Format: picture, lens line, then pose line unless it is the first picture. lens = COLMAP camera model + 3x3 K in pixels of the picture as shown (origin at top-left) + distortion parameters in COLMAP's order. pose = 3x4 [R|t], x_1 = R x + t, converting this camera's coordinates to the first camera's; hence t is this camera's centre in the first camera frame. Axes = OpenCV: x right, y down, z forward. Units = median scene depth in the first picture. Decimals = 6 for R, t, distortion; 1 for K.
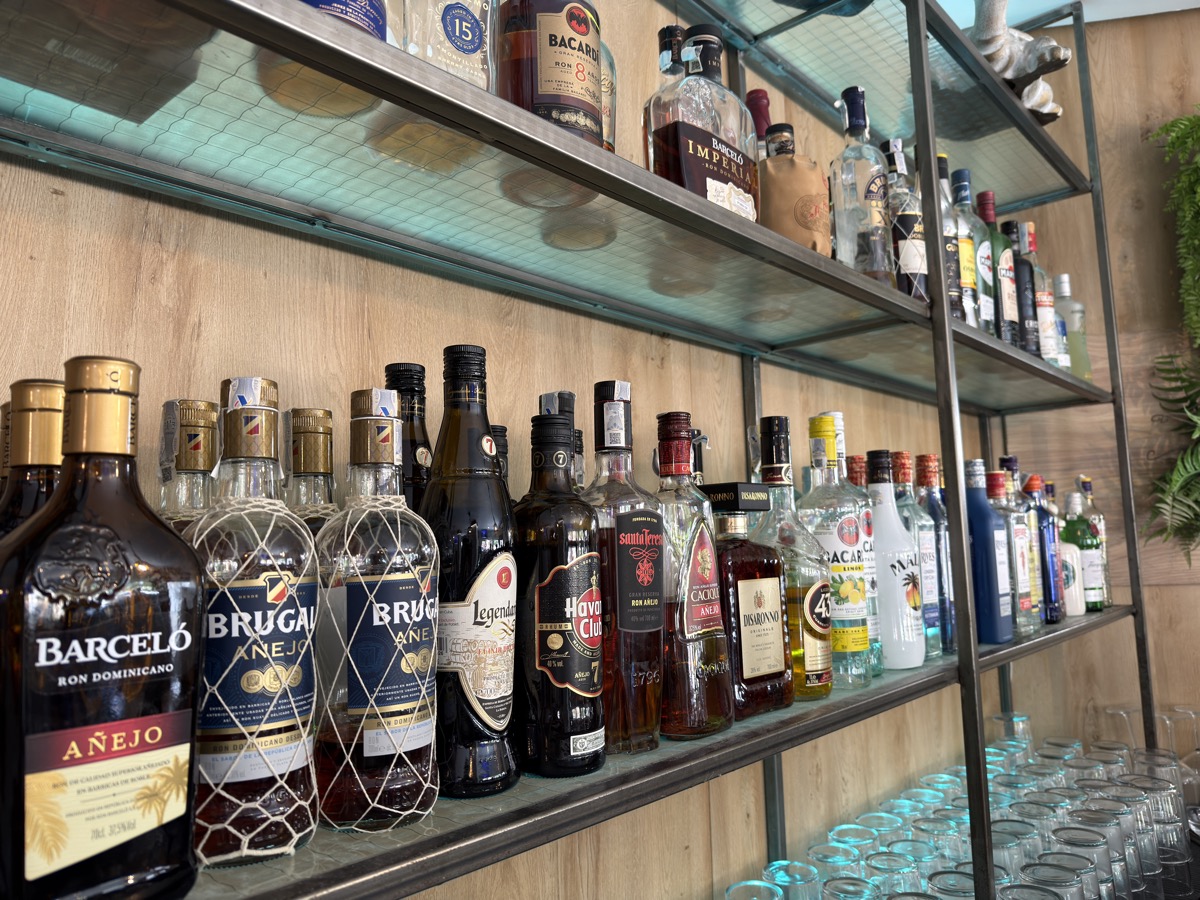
lens RADIAL K [[845.1, 0, 600.0], [0, 845.1, 450.0], [0, 0, 1]] dist [0.056360, -0.100910]
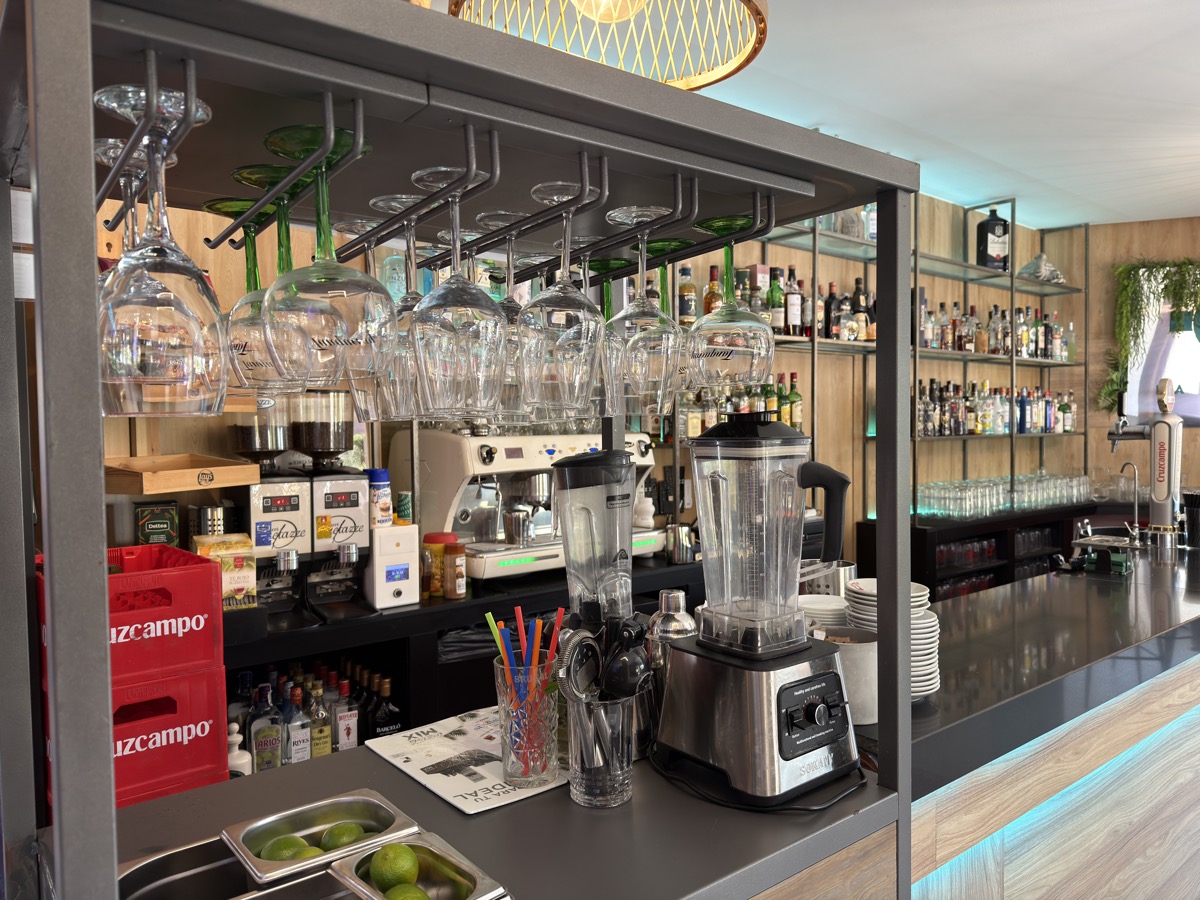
lens RADIAL K [[845.1, 0, 600.0], [0, 845.1, 450.0], [0, 0, 1]] dist [0.056360, -0.100910]
pose [[0.988635, 0.027755, -0.147755, -1.776192], [-0.006263, 0.989560, 0.143983, -0.511595], [0.150208, -0.141422, 0.978487, -6.246213]]
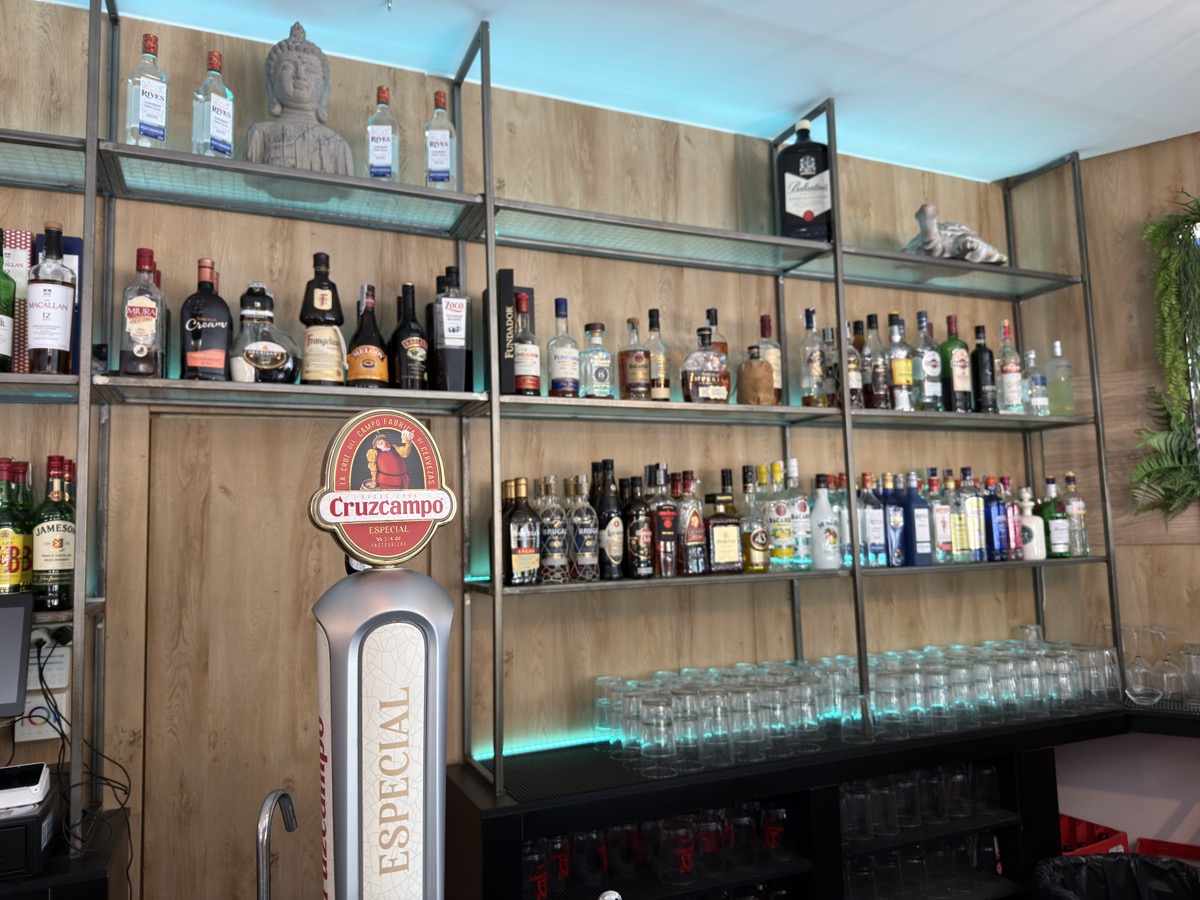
lens RADIAL K [[845.1, 0, 600.0], [0, 845.1, 450.0], [0, 0, 1]] dist [0.056360, -0.100910]
pose [[0.910869, -0.031495, -0.411492, 1.171050], [0.043501, 0.998856, 0.019841, -0.214587], [0.410397, -0.035973, 0.911197, -2.065794]]
